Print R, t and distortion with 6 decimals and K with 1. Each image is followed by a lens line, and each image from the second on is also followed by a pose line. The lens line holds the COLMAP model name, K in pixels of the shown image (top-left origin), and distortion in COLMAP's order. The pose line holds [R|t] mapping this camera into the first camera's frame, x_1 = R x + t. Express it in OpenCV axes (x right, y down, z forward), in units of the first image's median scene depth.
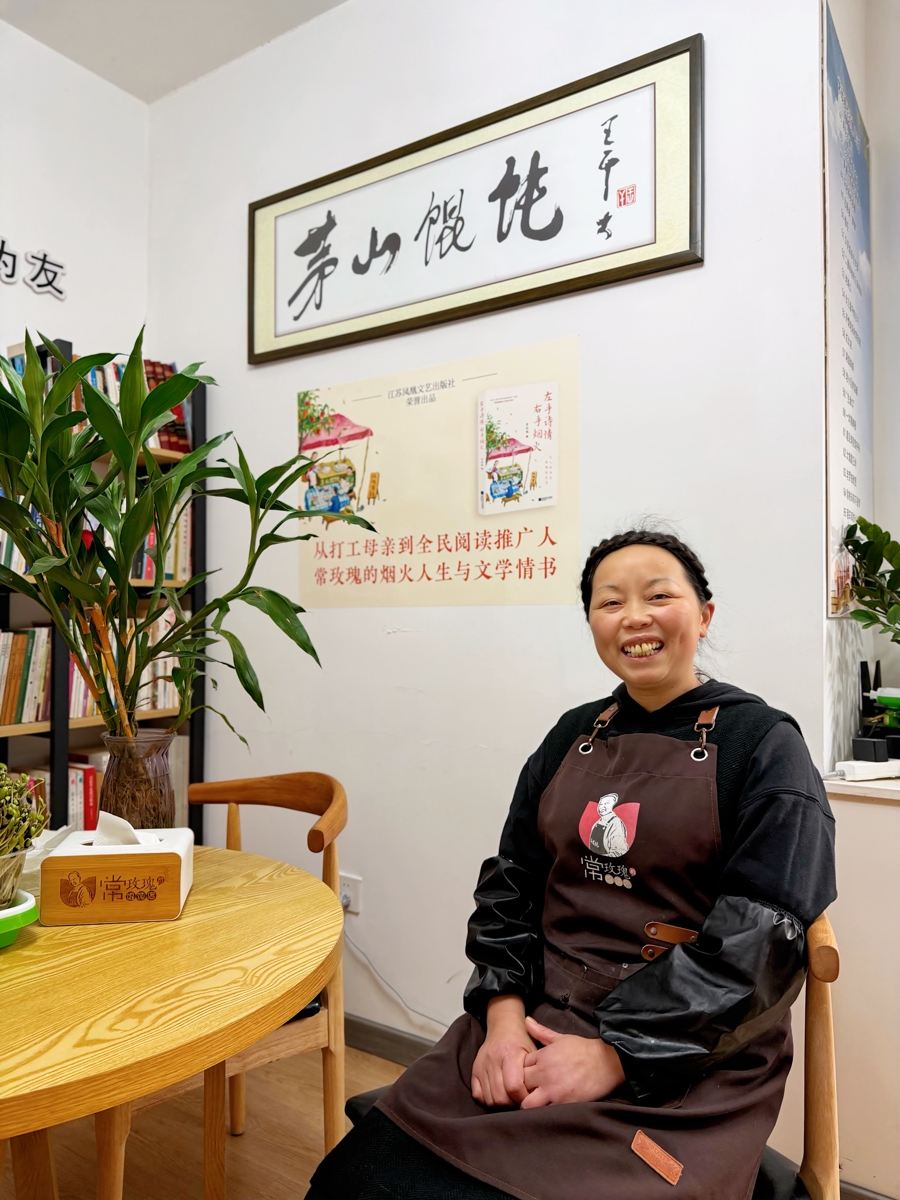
lens RADIAL K [[831.5, 0, 456.2], [0, 831.5, 616.1], [0, 0, 1]] dist [0.021734, -0.040129]
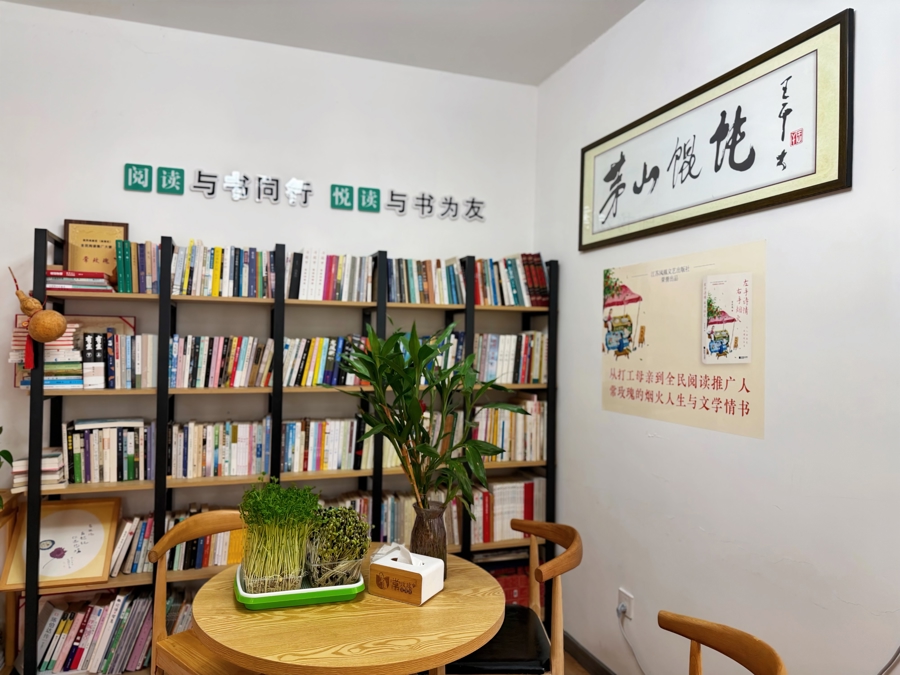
lens RADIAL K [[623.6, 0, 445.0], [0, 623.6, 339.0], [0, 0, 1]] dist [0.021734, -0.040129]
pose [[0.788830, 0.013572, -0.614462, 0.328901], [-0.018489, 0.999828, -0.001653, -0.150239], [0.614333, 0.012664, 0.788945, -0.103572]]
